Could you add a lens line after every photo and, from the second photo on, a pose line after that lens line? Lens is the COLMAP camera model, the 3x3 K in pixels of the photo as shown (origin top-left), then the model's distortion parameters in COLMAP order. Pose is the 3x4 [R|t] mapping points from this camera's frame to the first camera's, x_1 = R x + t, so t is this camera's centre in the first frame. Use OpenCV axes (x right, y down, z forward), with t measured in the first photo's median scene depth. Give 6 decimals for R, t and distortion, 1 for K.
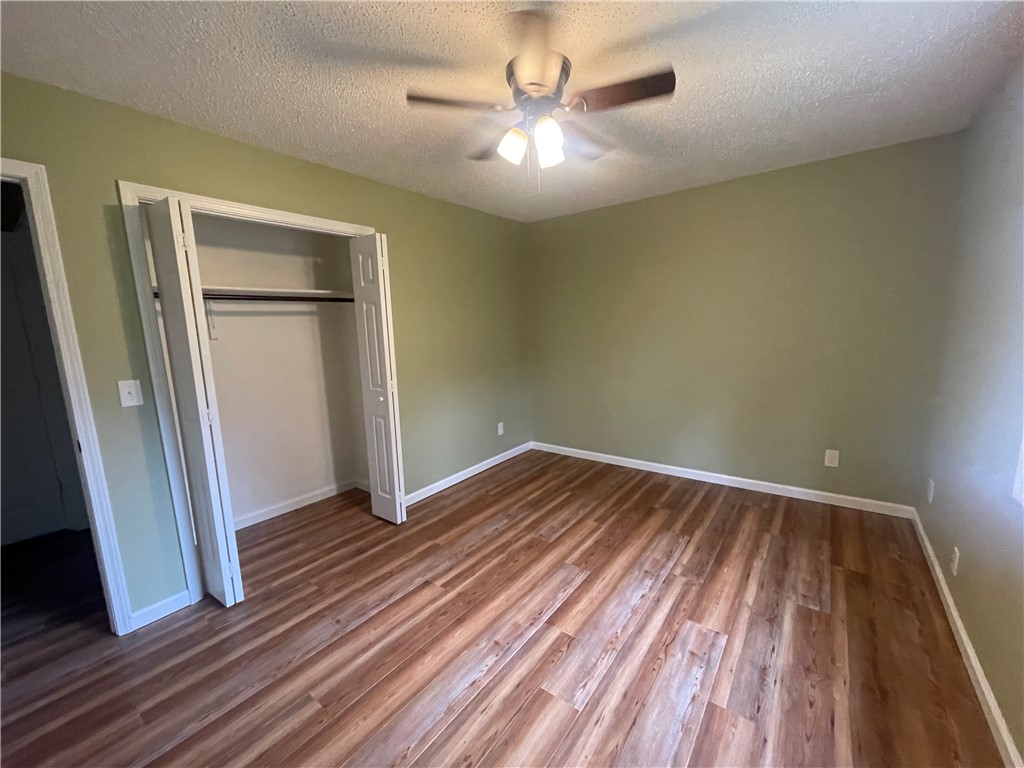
lens RADIAL K [[413.9, 0, 506.9], [0, 413.9, 382.5], [0, 0, 1]] dist [0.000078, -0.000241]
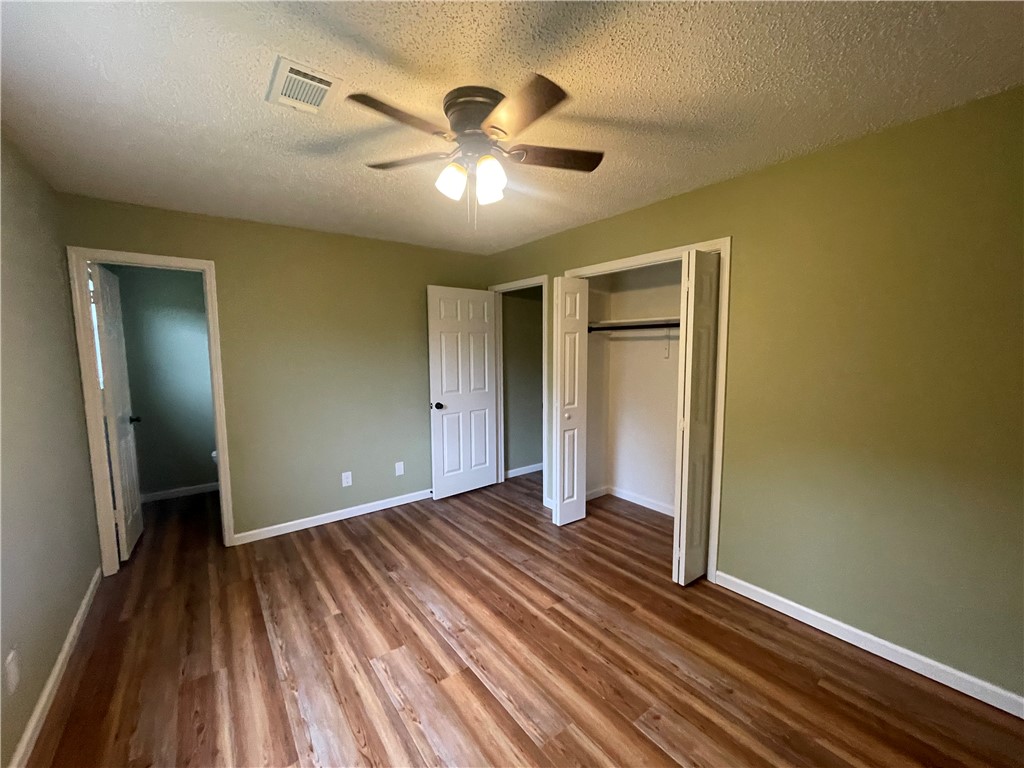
lens RADIAL K [[413.9, 0, 499.3], [0, 413.9, 375.7], [0, 0, 1]] dist [0.000078, -0.000241]
pose [[-0.272142, 0.100180, -0.957028, 0.842313], [-0.121724, 0.982992, 0.137512, -0.209373], [0.954527, 0.153916, -0.255319, 1.098152]]
